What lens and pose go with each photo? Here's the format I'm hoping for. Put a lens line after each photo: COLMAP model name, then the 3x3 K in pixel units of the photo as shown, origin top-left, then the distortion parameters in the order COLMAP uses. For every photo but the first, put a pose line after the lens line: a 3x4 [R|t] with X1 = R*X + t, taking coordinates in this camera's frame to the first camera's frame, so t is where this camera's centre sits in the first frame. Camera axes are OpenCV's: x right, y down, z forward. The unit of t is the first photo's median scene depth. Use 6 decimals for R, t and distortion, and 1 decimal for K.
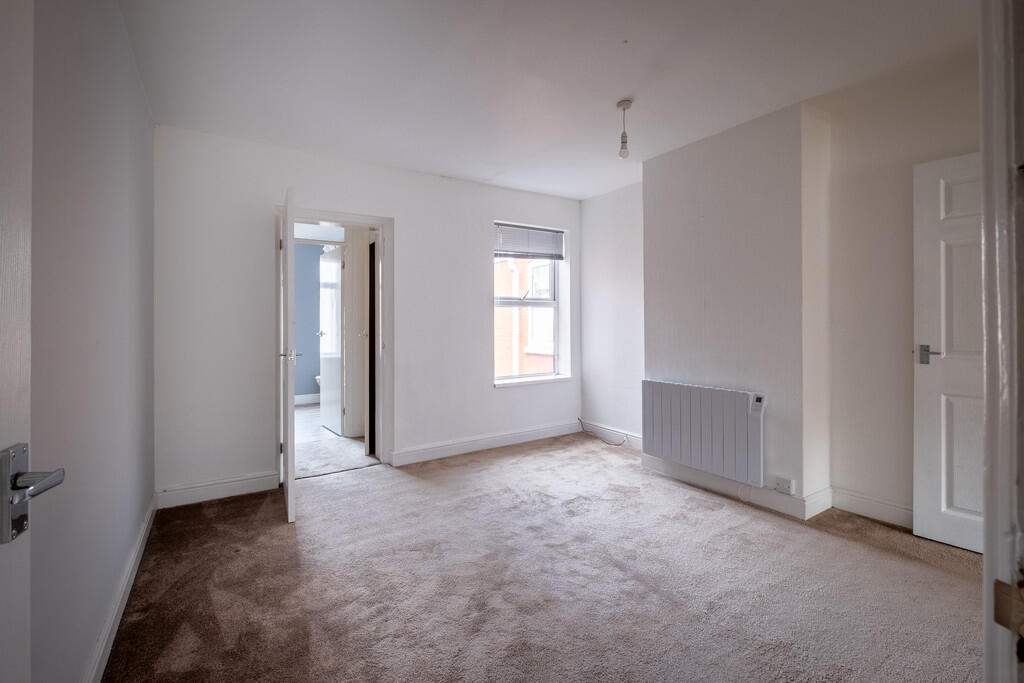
lens RADIAL K [[445.0, 0, 507.7], [0, 445.0, 323.6], [0, 0, 1]] dist [-0.001650, -0.001082]
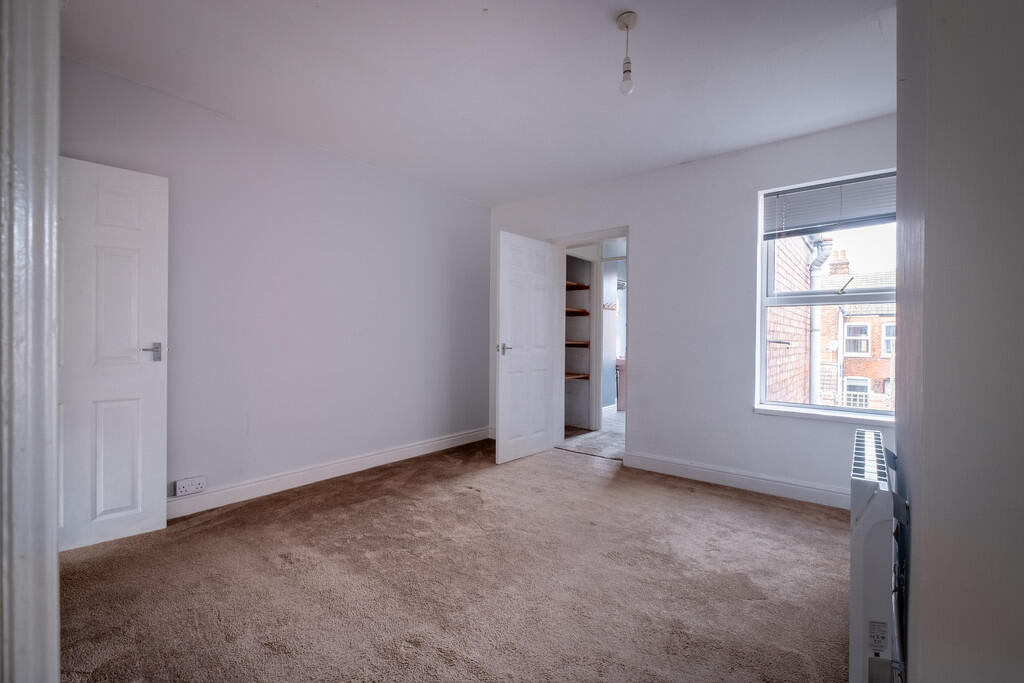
lens RADIAL K [[445.0, 0, 512.1], [0, 445.0, 336.7], [0, 0, 1]] dist [-0.001650, -0.001082]
pose [[0.305347, 0.012094, -0.952164, 0.703143], [-0.001139, 0.999923, 0.012336, 0.004544], [0.952241, -0.002682, 0.305337, 0.452585]]
